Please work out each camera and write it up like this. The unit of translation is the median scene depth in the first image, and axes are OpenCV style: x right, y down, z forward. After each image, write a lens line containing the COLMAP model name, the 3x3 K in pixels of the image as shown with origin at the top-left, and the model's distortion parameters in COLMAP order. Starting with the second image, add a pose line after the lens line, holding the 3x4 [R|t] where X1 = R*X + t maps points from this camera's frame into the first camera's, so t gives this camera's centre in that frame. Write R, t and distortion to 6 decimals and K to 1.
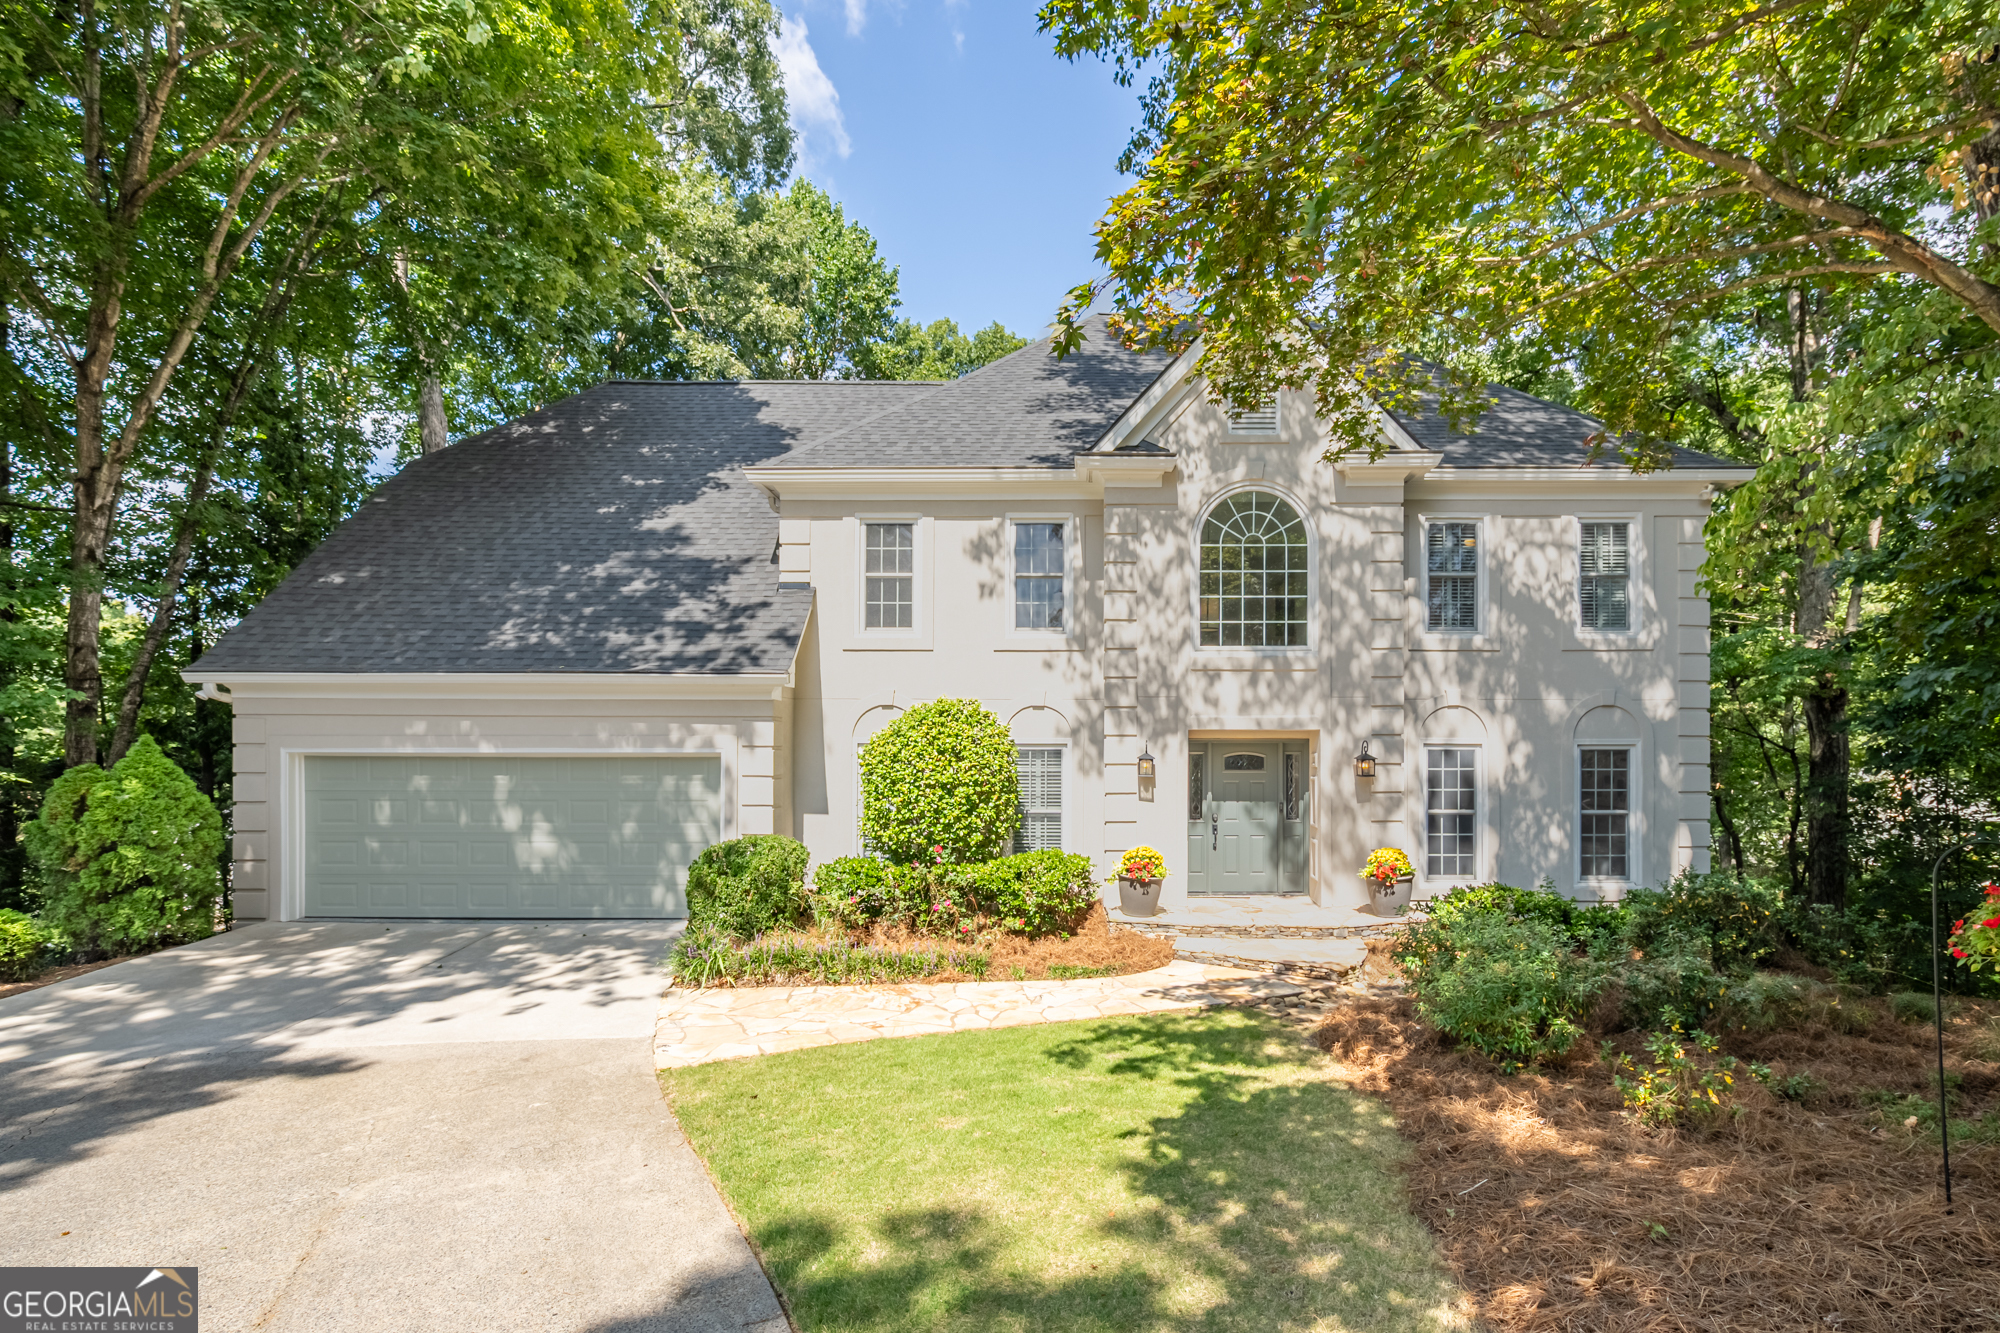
lens RADIAL K [[1018.7, 0, 1001.8], [0, 1018.7, 725.4], [0, 0, 1]] dist [-0.003975, 0.000567]
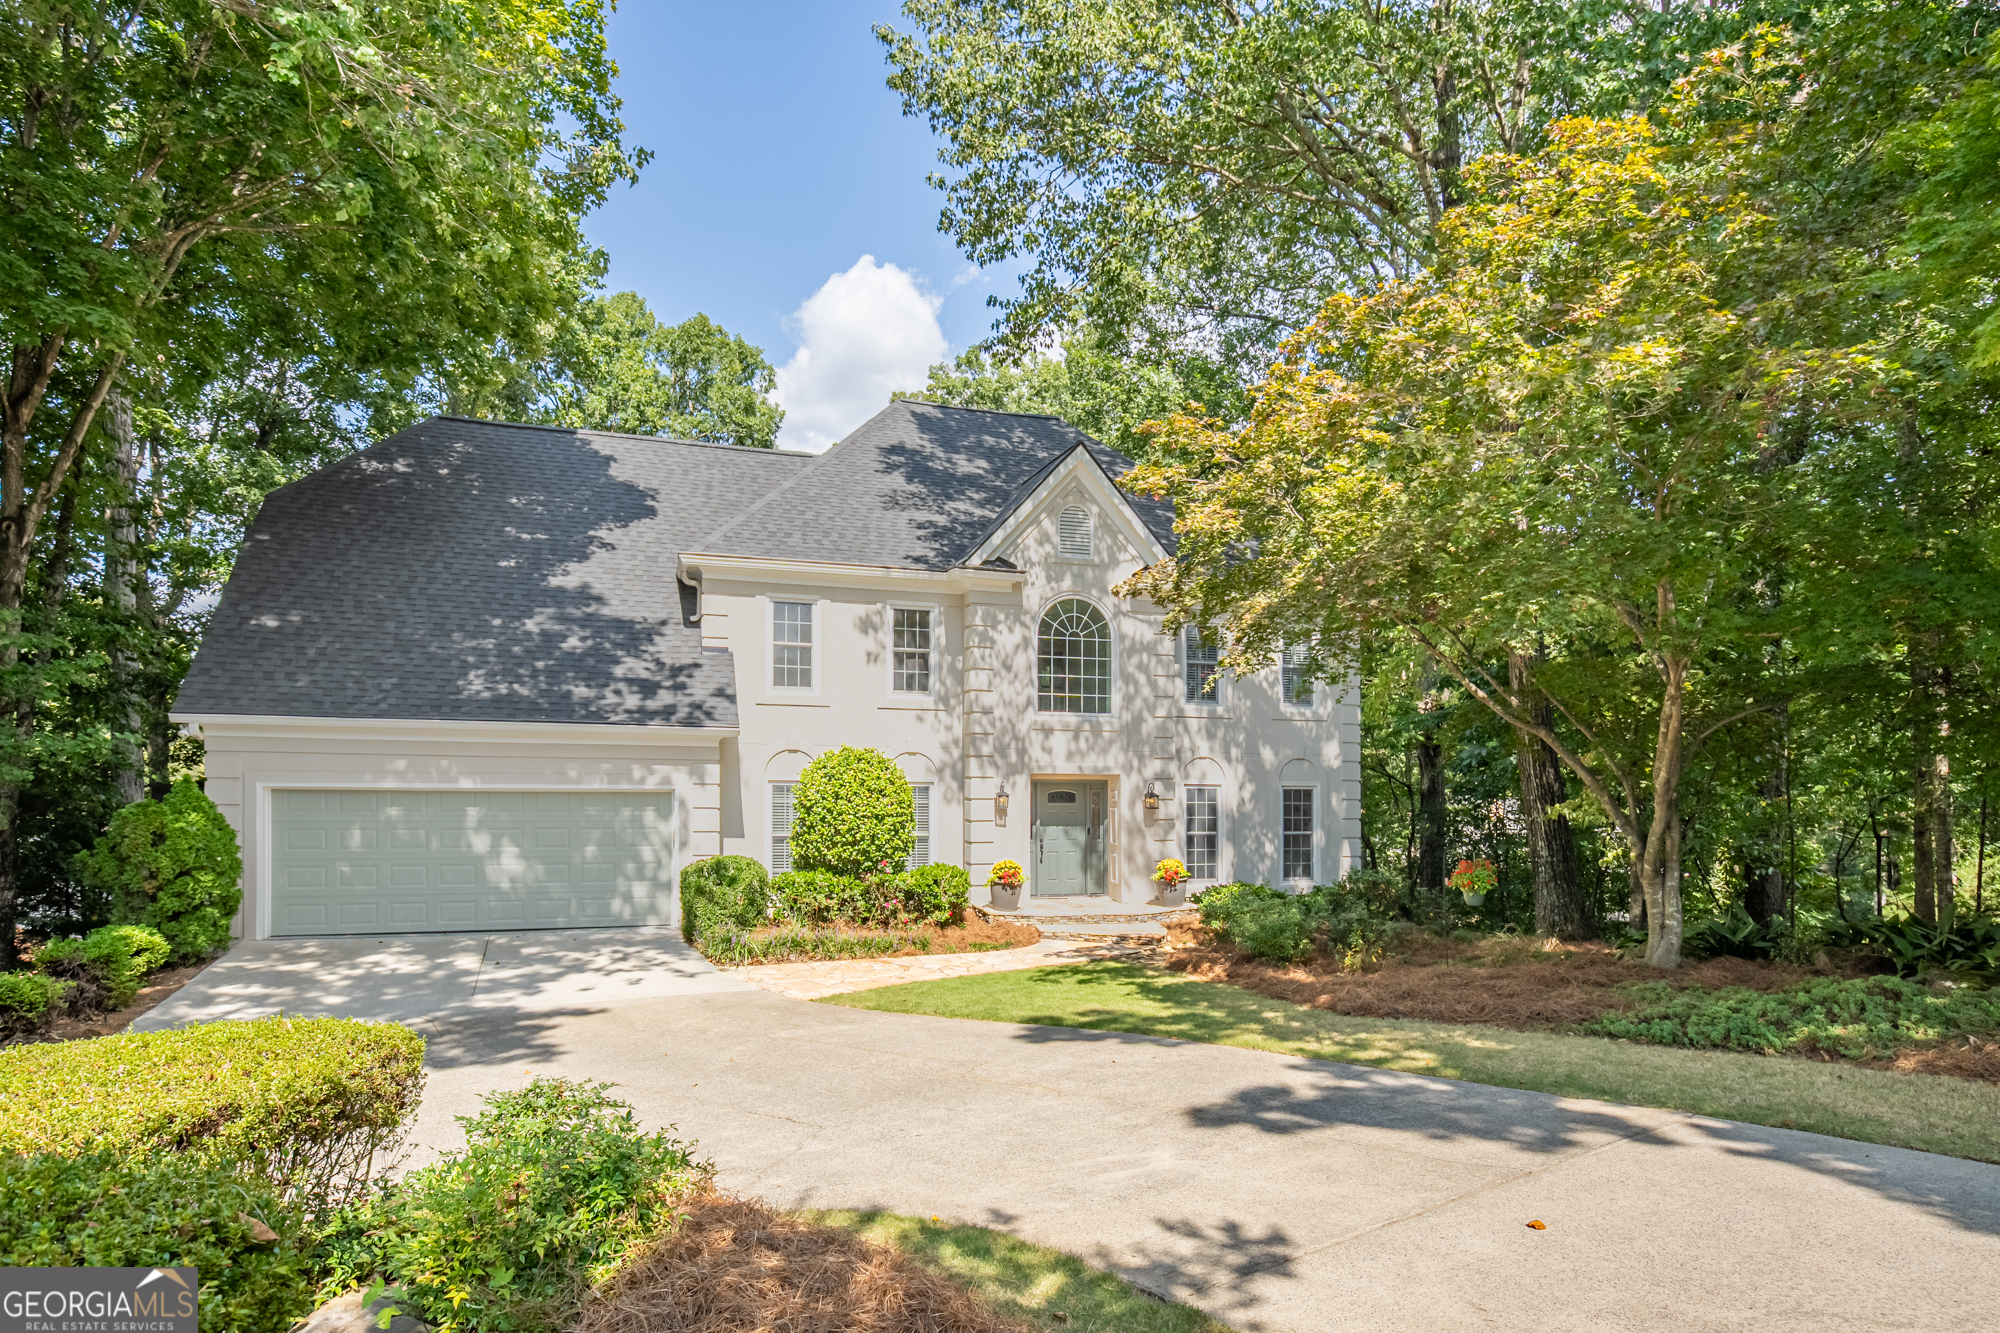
lens RADIAL K [[1110.4, 0, 1000.0], [0, 1110.4, 666.5], [0, 0, 1]] dist [-0.001600, 0.000299]
pose [[0.953561, 0.037676, 0.298836, -0.297293], [-0.018774, 0.997651, -0.065872, -0.038192], [-0.300616, 0.057203, 0.952028, -0.395257]]
